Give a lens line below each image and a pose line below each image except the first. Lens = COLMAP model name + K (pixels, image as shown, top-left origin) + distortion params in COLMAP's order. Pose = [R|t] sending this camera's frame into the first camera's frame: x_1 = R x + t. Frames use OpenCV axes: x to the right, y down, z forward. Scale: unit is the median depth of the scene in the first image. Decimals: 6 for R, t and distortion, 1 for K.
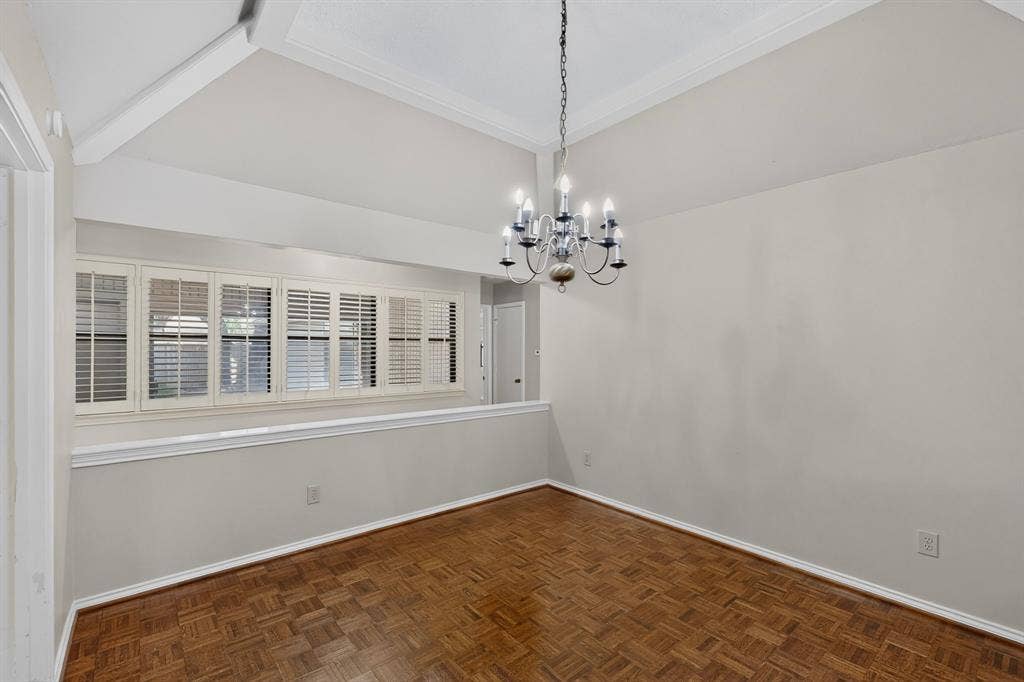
lens RADIAL K [[448.0, 0, 519.1], [0, 448.0, 347.1], [0, 0, 1]] dist [-0.002585, -0.000084]
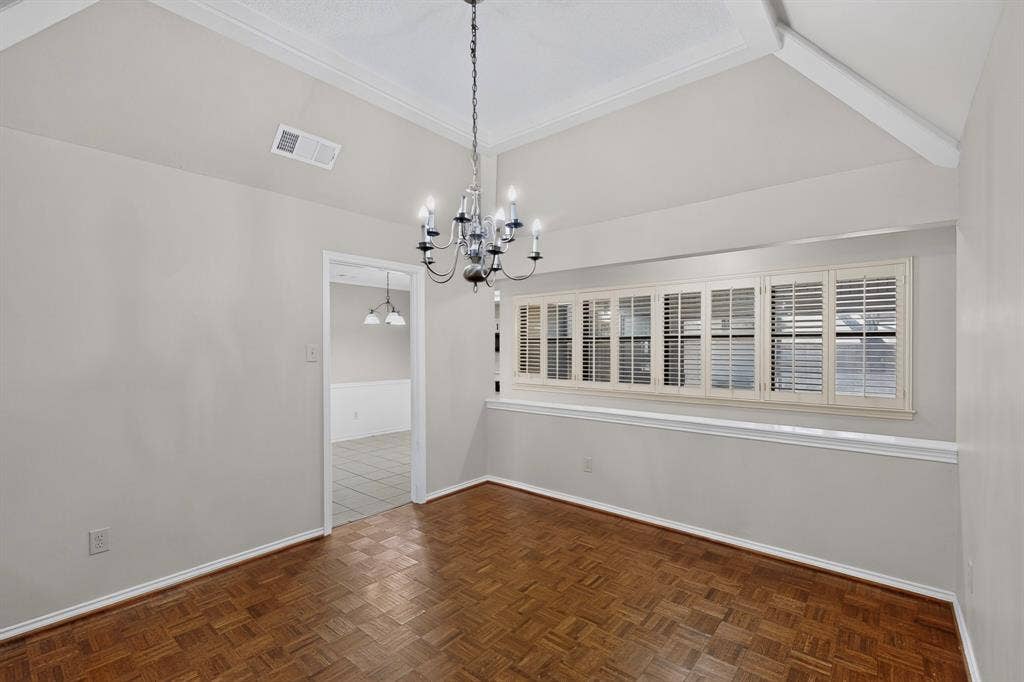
lens RADIAL K [[448.0, 0, 519.1], [0, 448.0, 347.1], [0, 0, 1]] dist [-0.002585, -0.000084]
pose [[0.167745, -0.001729, -0.985829, 0.561663], [0.006552, 0.999978, -0.000638, 0.001689], [0.985809, -0.006352, 0.167753, 0.465291]]
